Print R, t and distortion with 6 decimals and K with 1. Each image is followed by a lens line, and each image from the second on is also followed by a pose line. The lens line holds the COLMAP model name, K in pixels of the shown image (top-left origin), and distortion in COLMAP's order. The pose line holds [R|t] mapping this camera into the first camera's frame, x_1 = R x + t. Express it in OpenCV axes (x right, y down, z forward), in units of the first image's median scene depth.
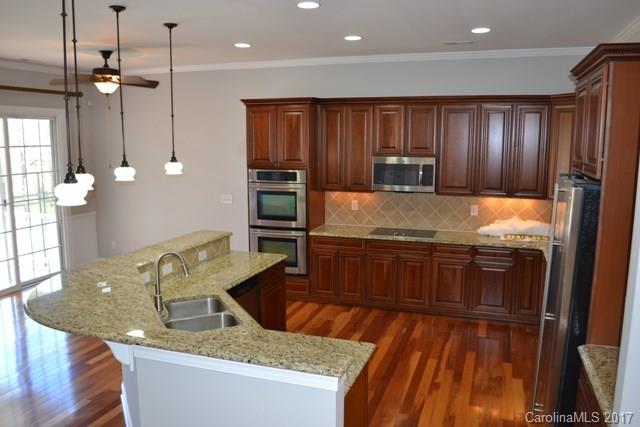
lens RADIAL K [[509.5, 0, 321.3], [0, 509.5, 214.4], [0, 0, 1]] dist [-0.057737, 0.001860]
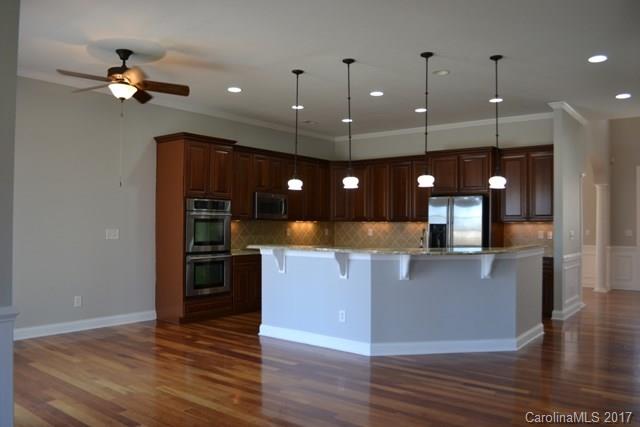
lens RADIAL K [[509.5, 0, 321.3], [0, 509.5, 214.4], [0, 0, 1]] dist [-0.057737, 0.001860]
pose [[0.319608, 0.017158, 0.947395, -1.084608], [0.133350, 0.989071, -0.062900, 0.047782], [-0.938120, 0.146438, 0.313827, 0.436974]]
